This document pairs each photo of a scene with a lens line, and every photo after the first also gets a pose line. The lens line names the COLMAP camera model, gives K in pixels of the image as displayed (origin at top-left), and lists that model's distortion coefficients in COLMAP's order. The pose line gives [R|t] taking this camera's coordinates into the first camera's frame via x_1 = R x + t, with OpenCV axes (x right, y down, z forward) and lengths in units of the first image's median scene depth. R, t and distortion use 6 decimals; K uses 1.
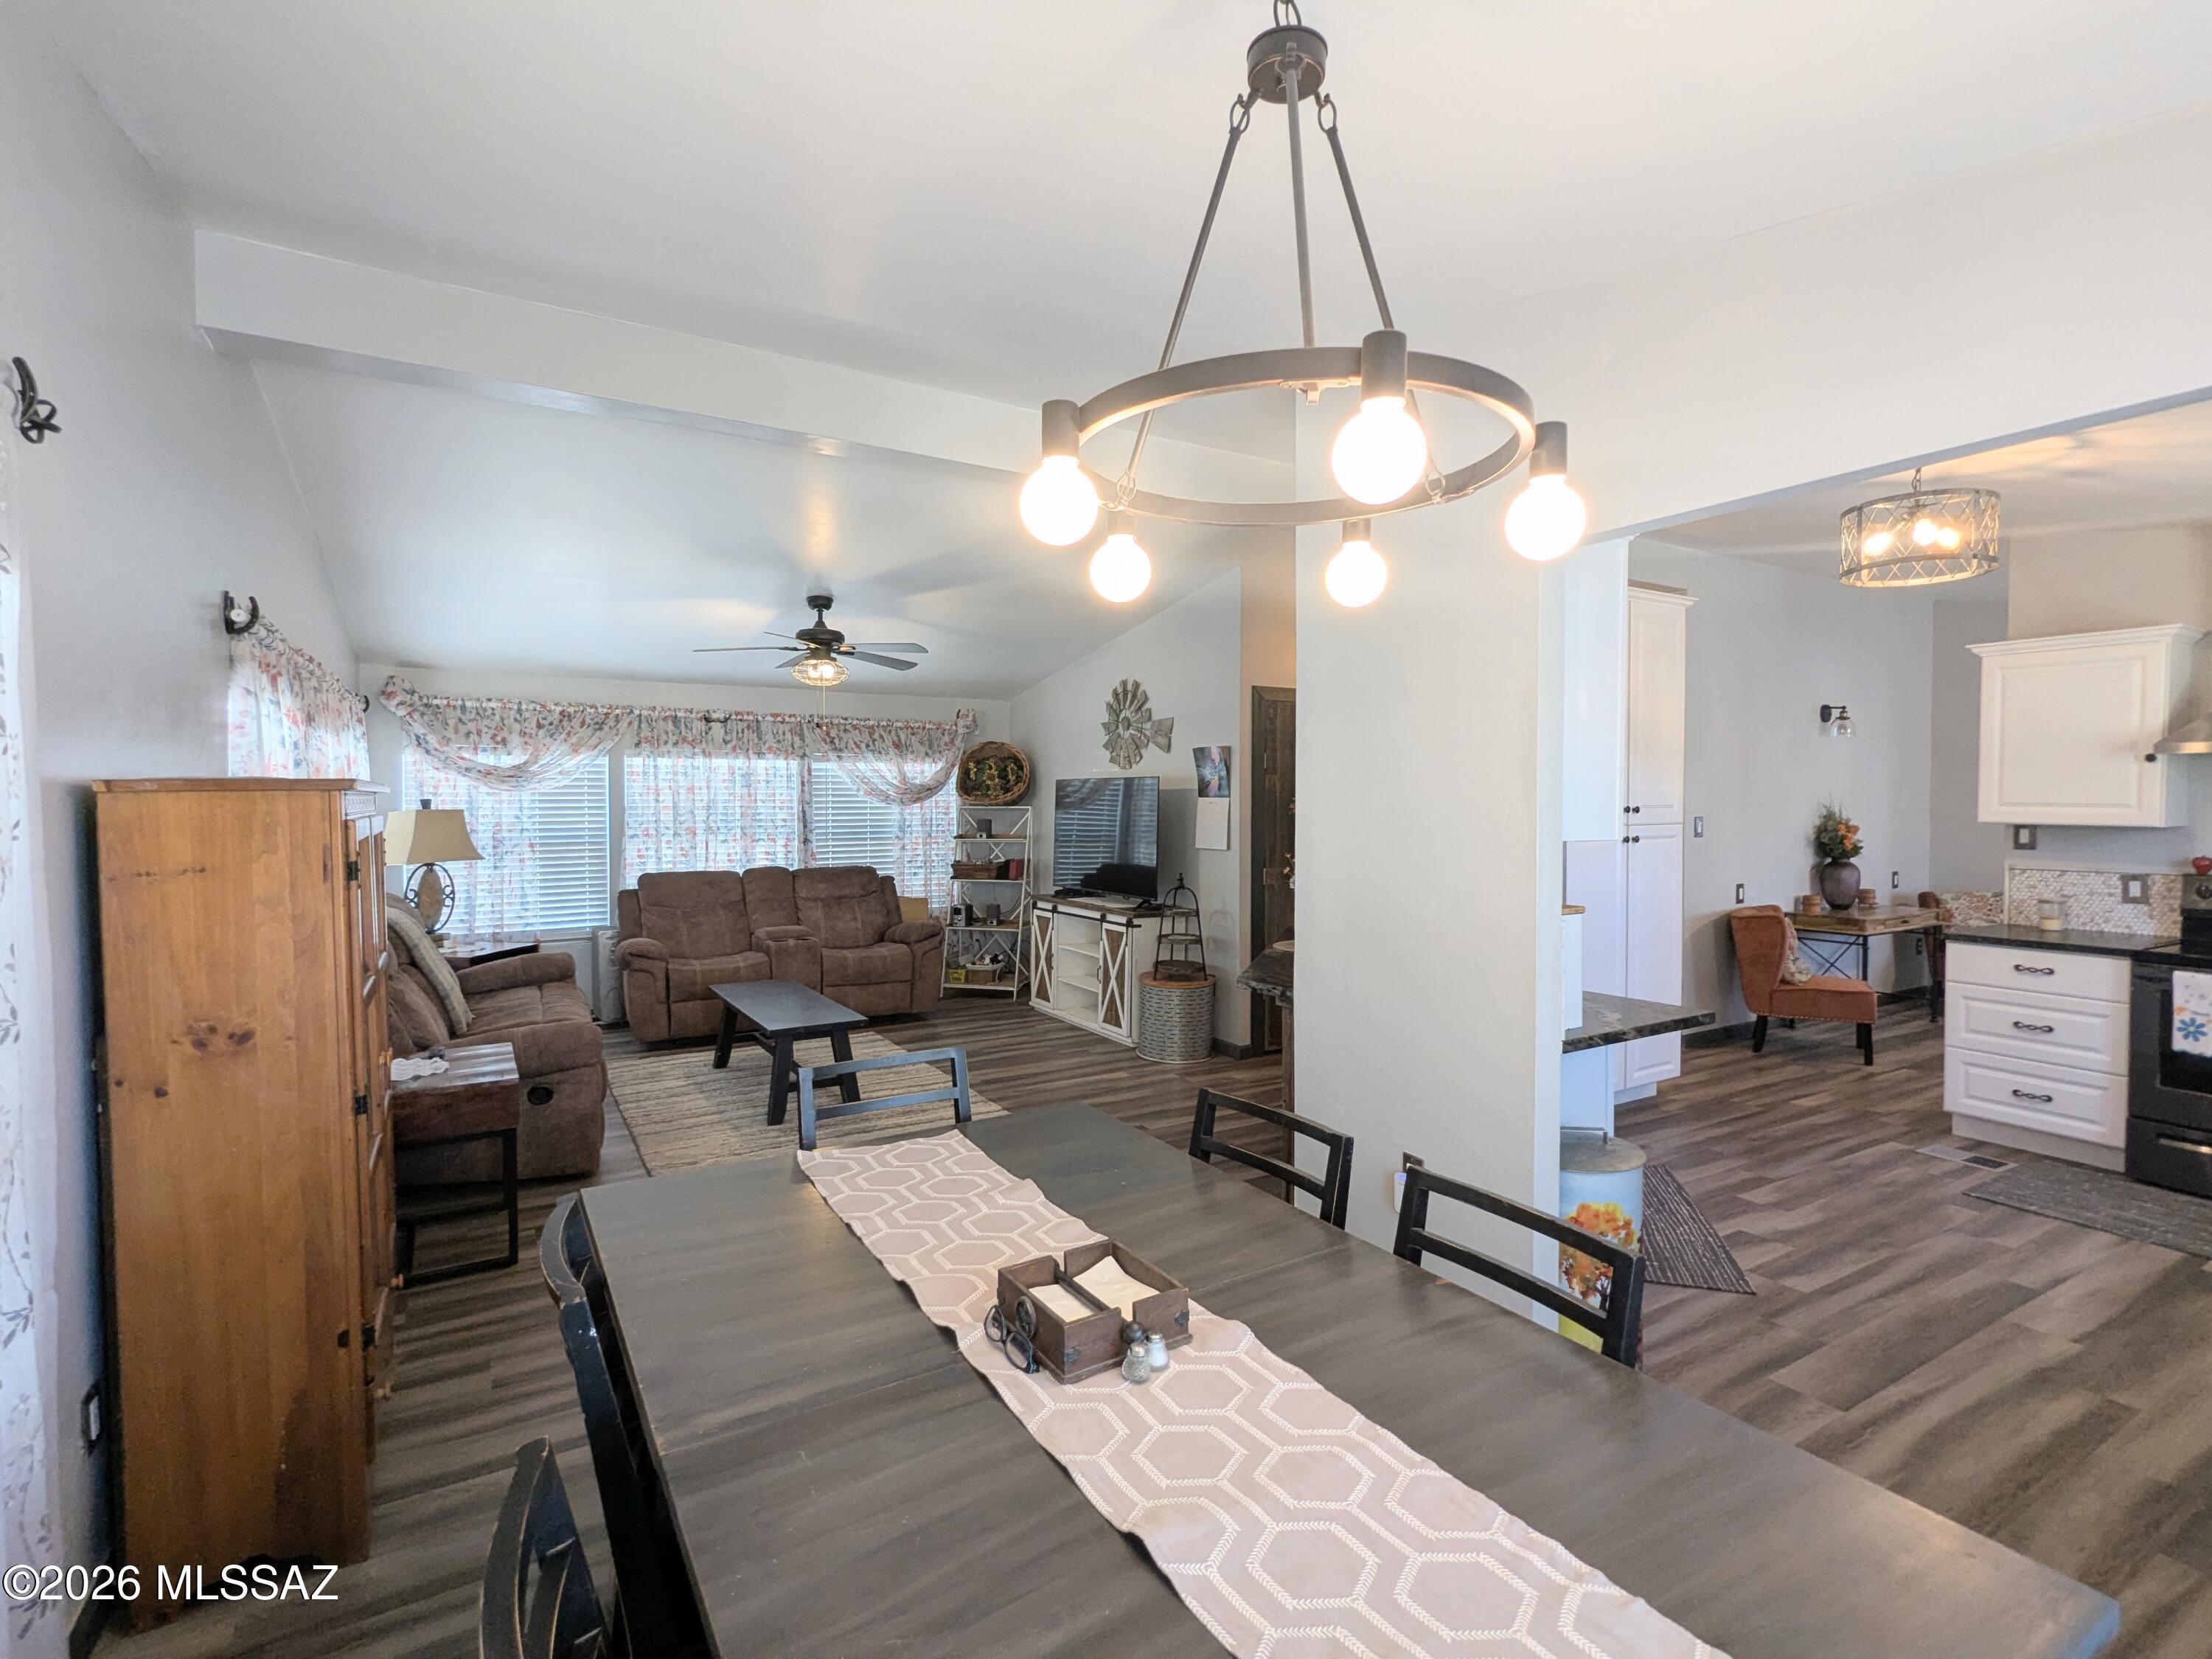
lens RADIAL K [[1031.0, 0, 1106.0], [0, 1031.0, 829.5], [0, 0, 1]] dist [0.002071, -0.016113]
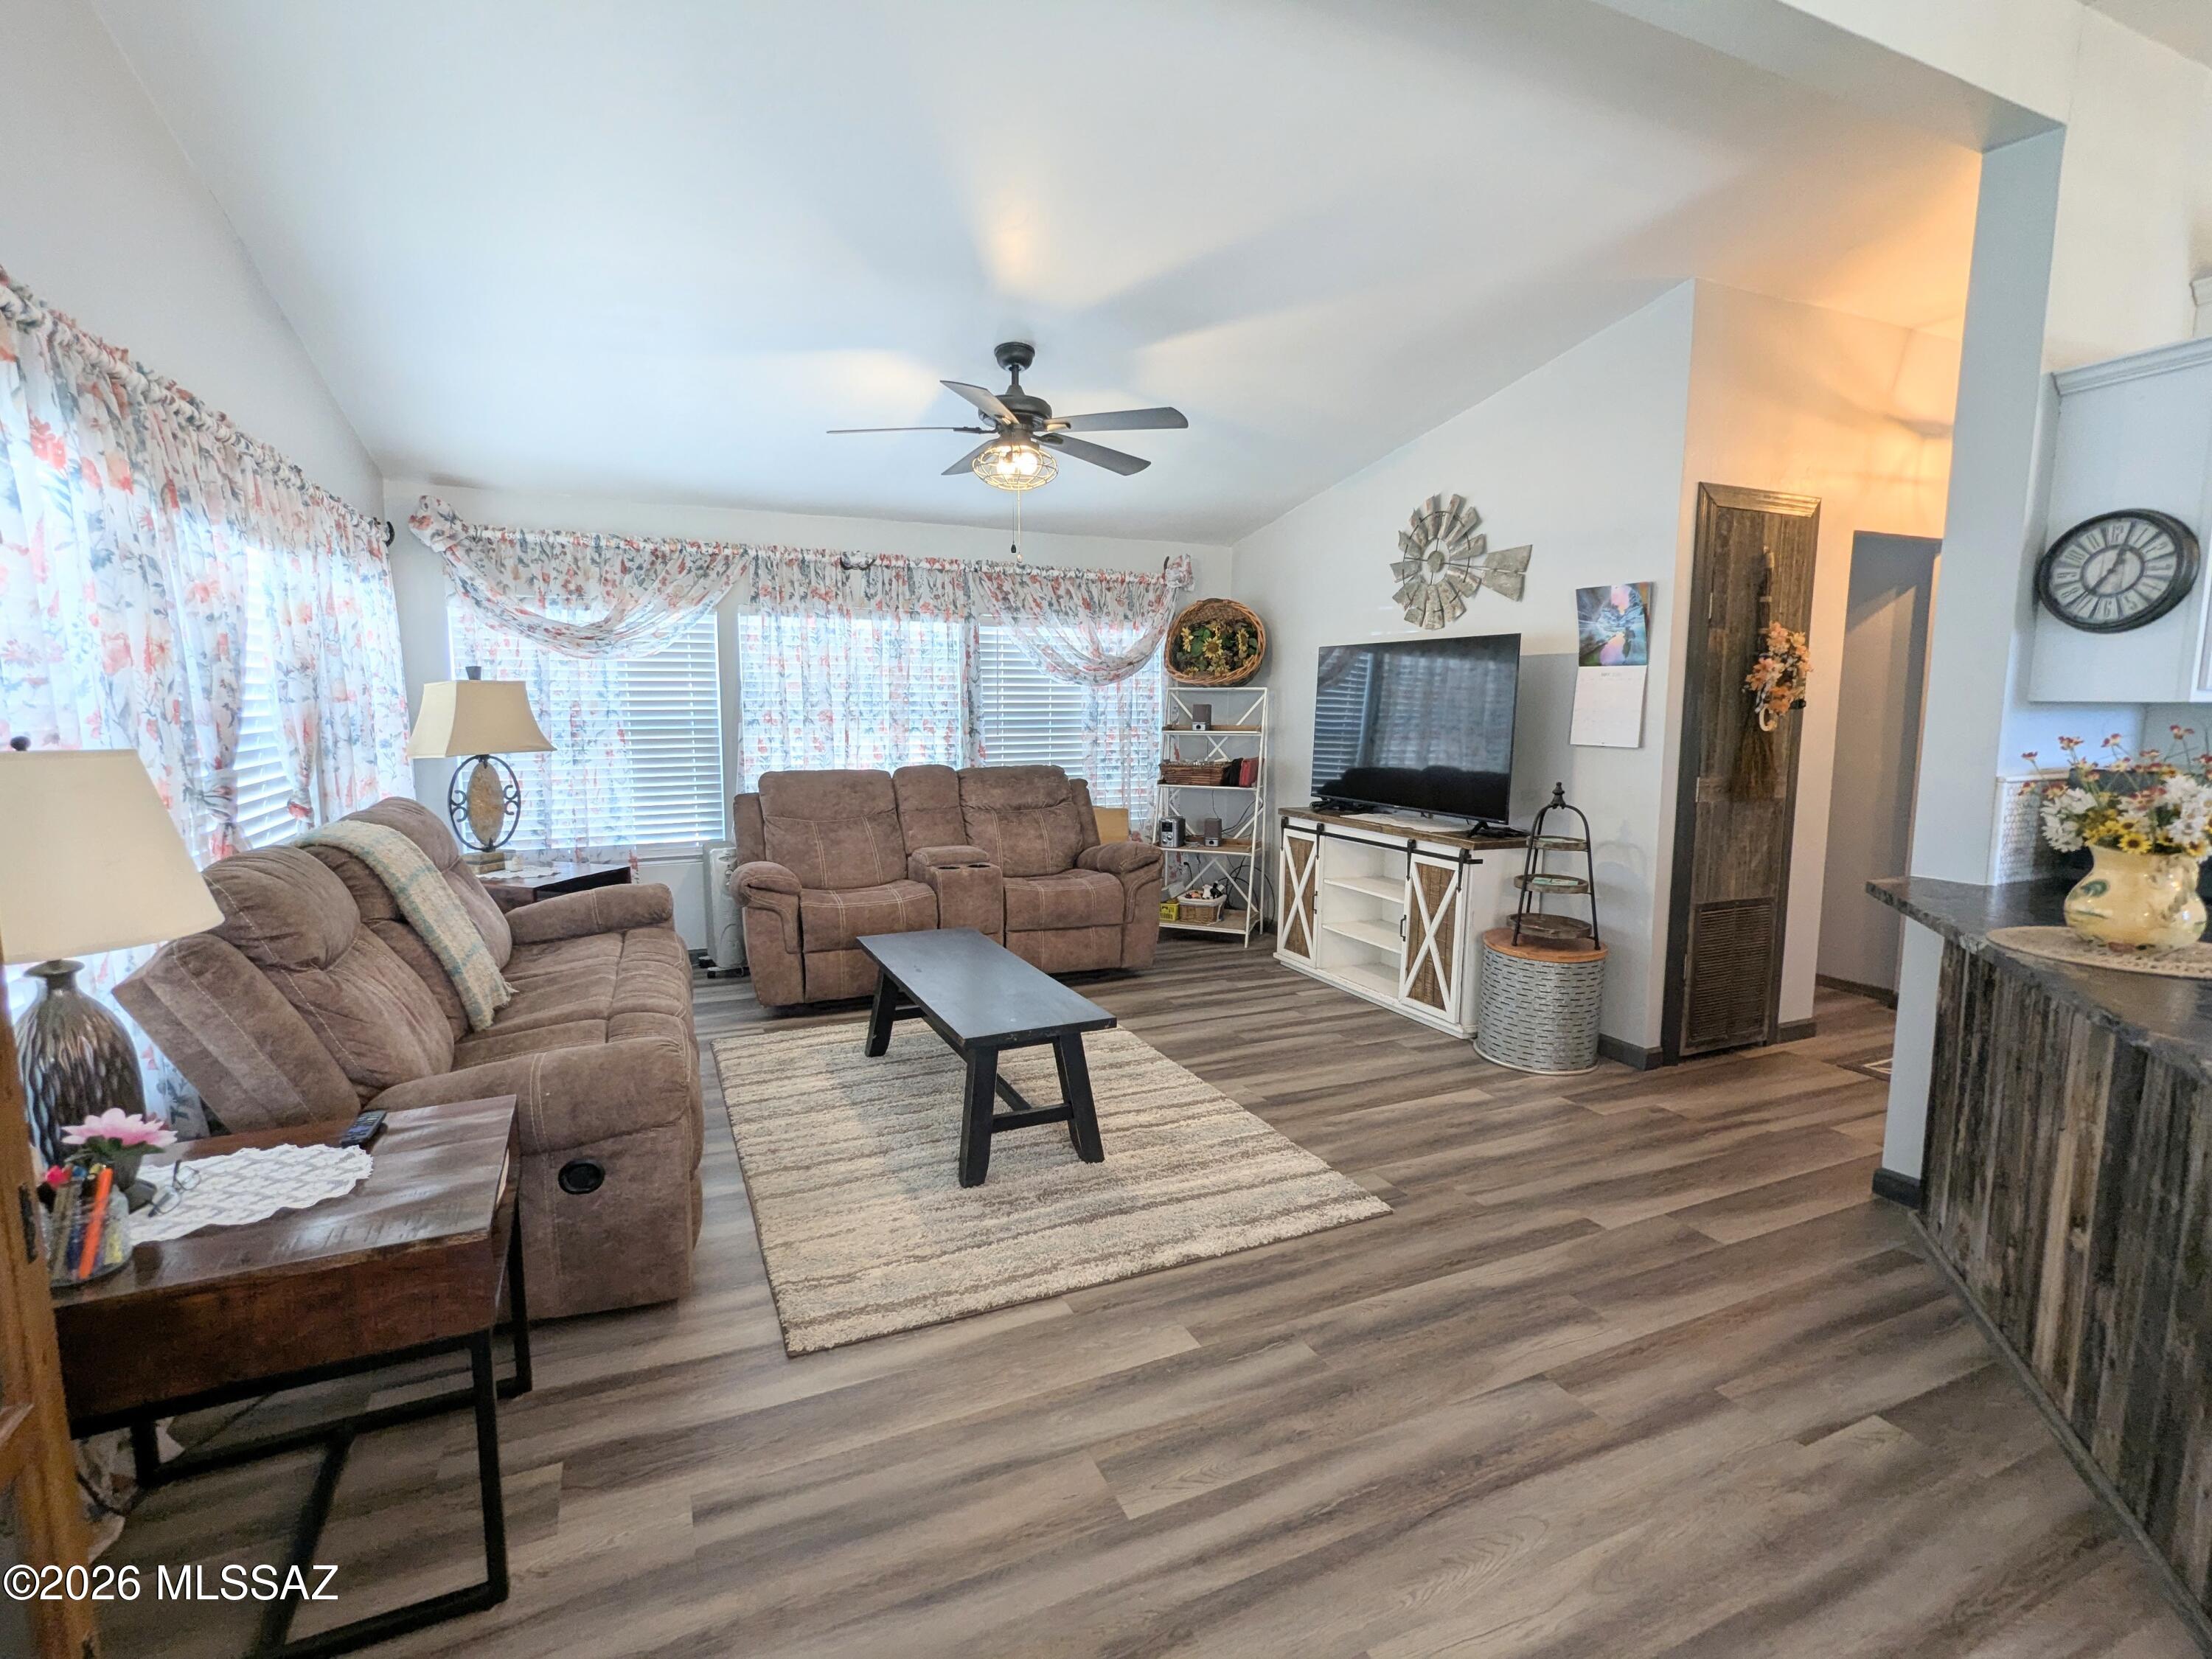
lens RADIAL K [[1031.0, 0, 1106.0], [0, 1031.0, 829.5], [0, 0, 1]] dist [0.002071, -0.016113]
pose [[0.993608, 0.018776, -0.111313, -0.124607], [-0.007929, 0.995243, 0.097102, 0.009823], [0.112606, -0.095599, 0.989030, 0.295827]]
